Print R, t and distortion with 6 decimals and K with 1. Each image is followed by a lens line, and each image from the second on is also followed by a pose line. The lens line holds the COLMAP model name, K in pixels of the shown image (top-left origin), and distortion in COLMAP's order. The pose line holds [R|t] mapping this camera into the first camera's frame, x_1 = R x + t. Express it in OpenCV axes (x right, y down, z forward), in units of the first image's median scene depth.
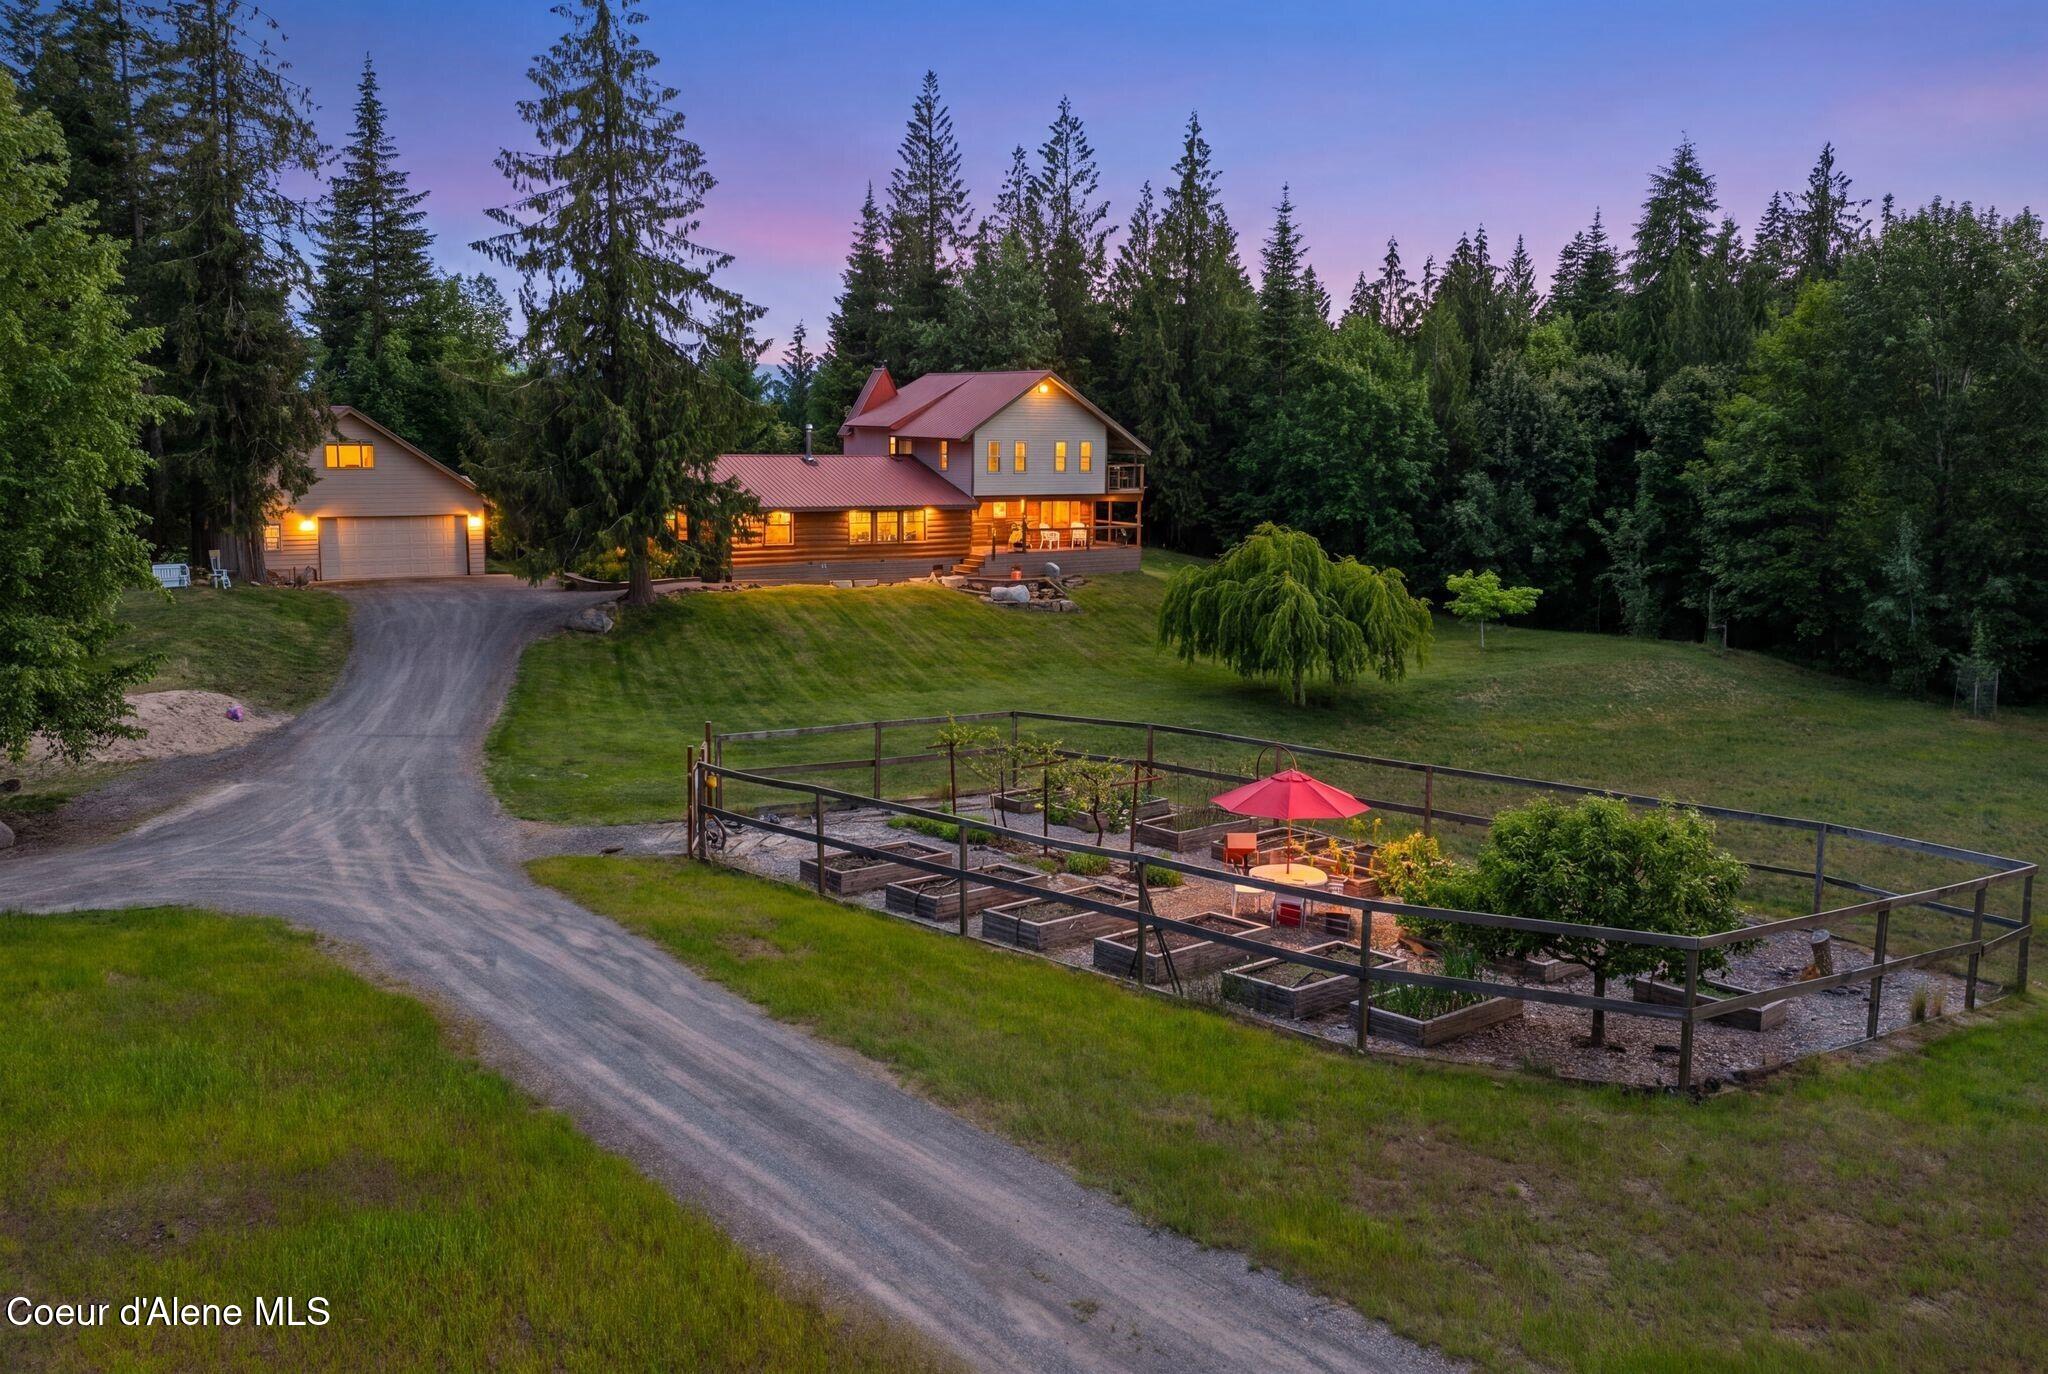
lens RADIAL K [[1680.3, 0, 1021.0], [0, 1680.3, 686.2], [0, 0, 1]] dist [-0.042610, 0.009980]
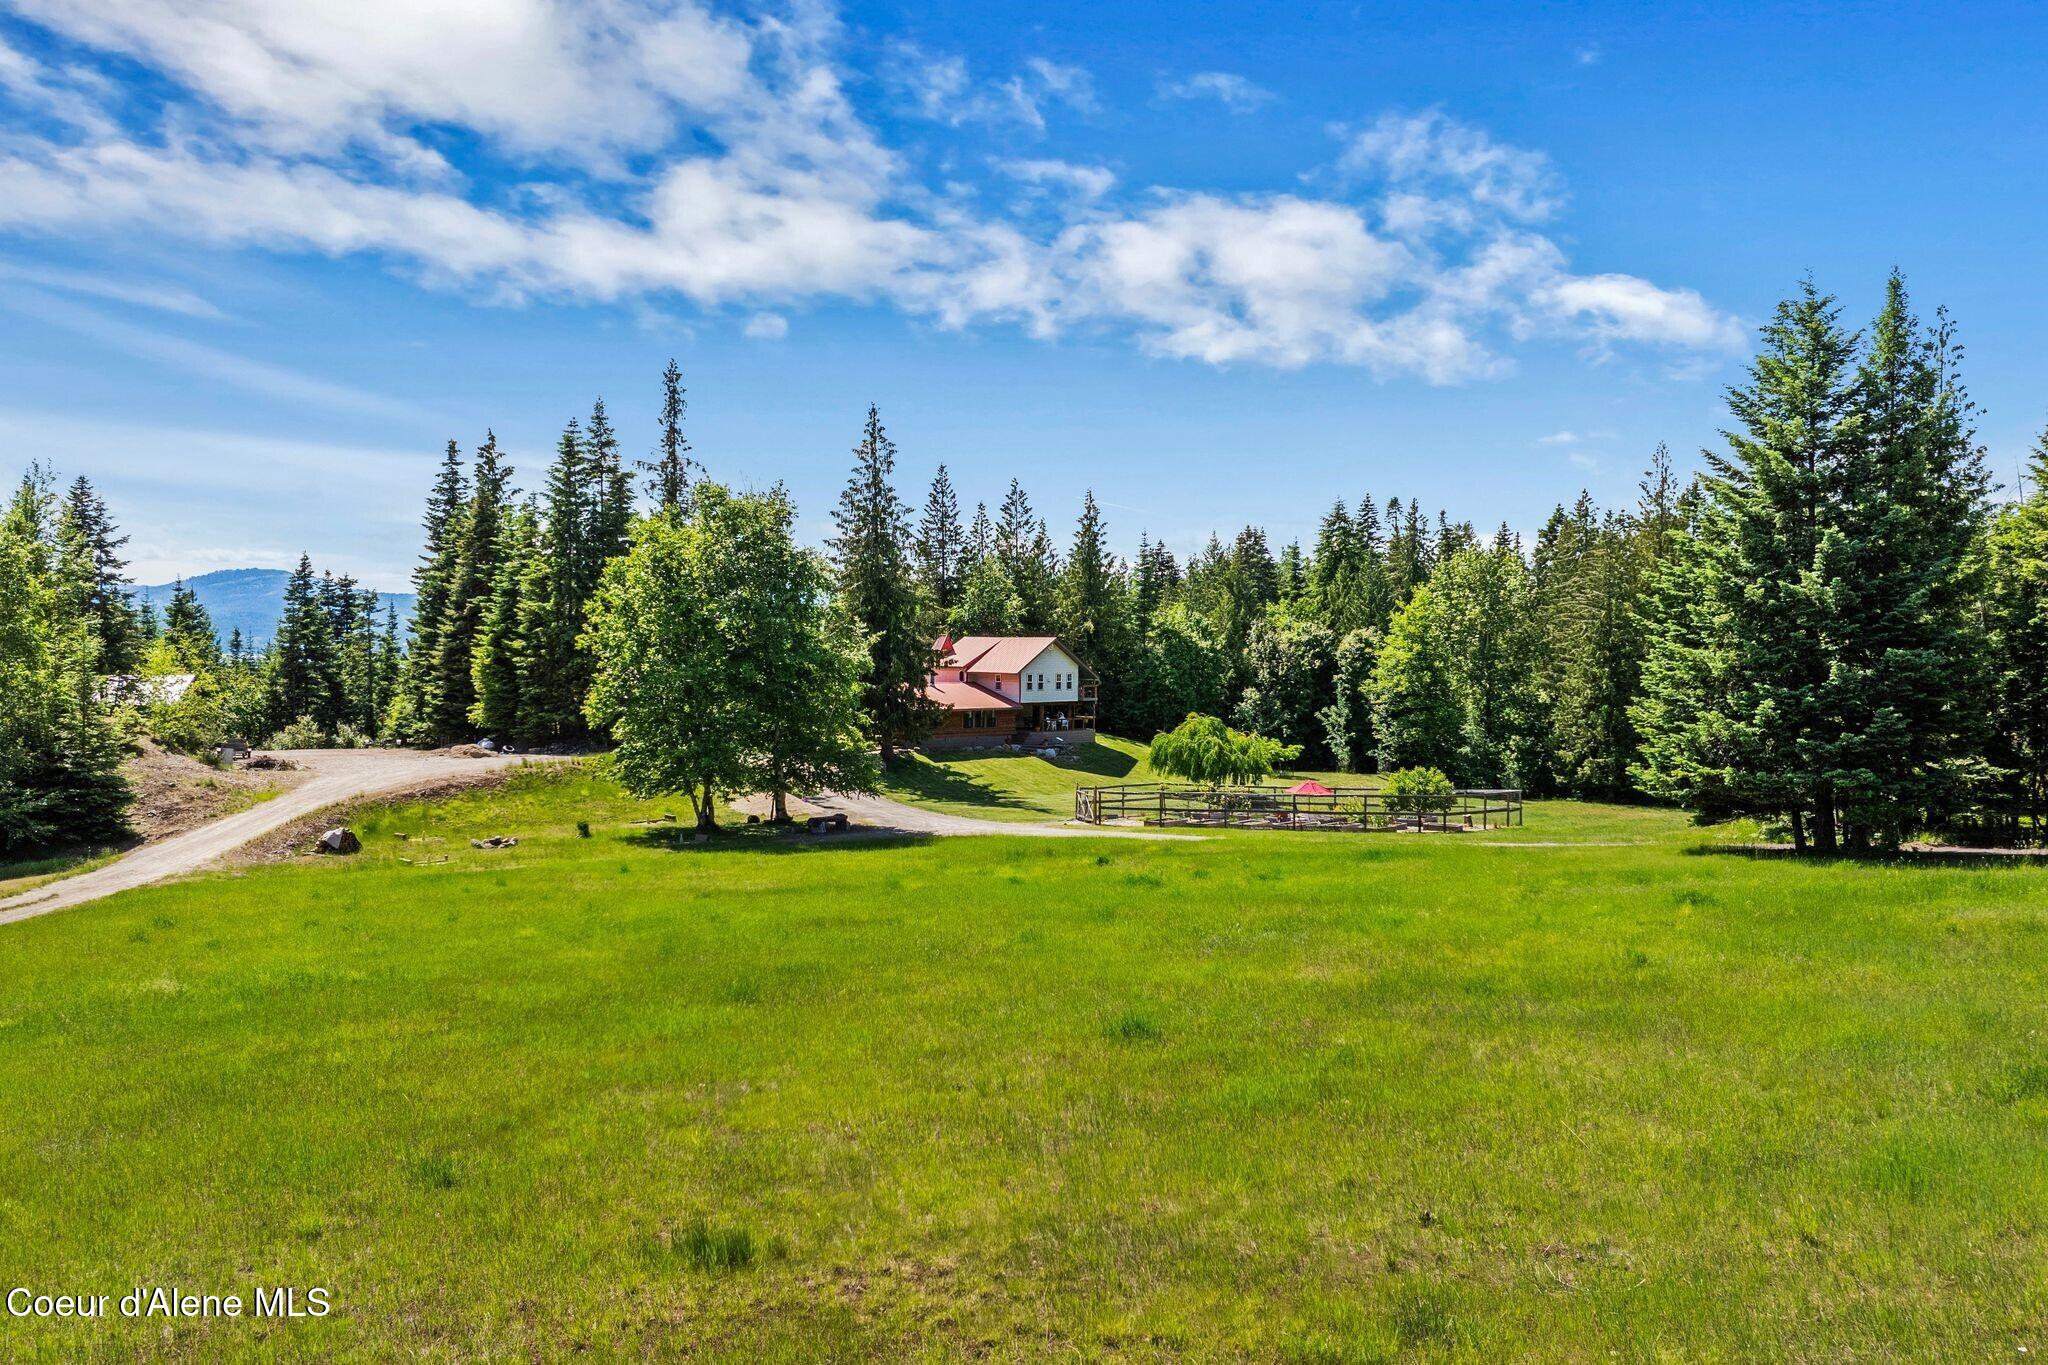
lens RADIAL K [[1680.3, 0, 1034.1], [0, 1680.3, 674.2], [0, 0, 1]] dist [-0.042610, 0.009980]
pose [[0.972149, -0.010263, 0.234139, -0.390437], [0.042205, 0.990374, -0.131824, 0.089308], [-0.230533, 0.138034, 0.963224, -0.716041]]
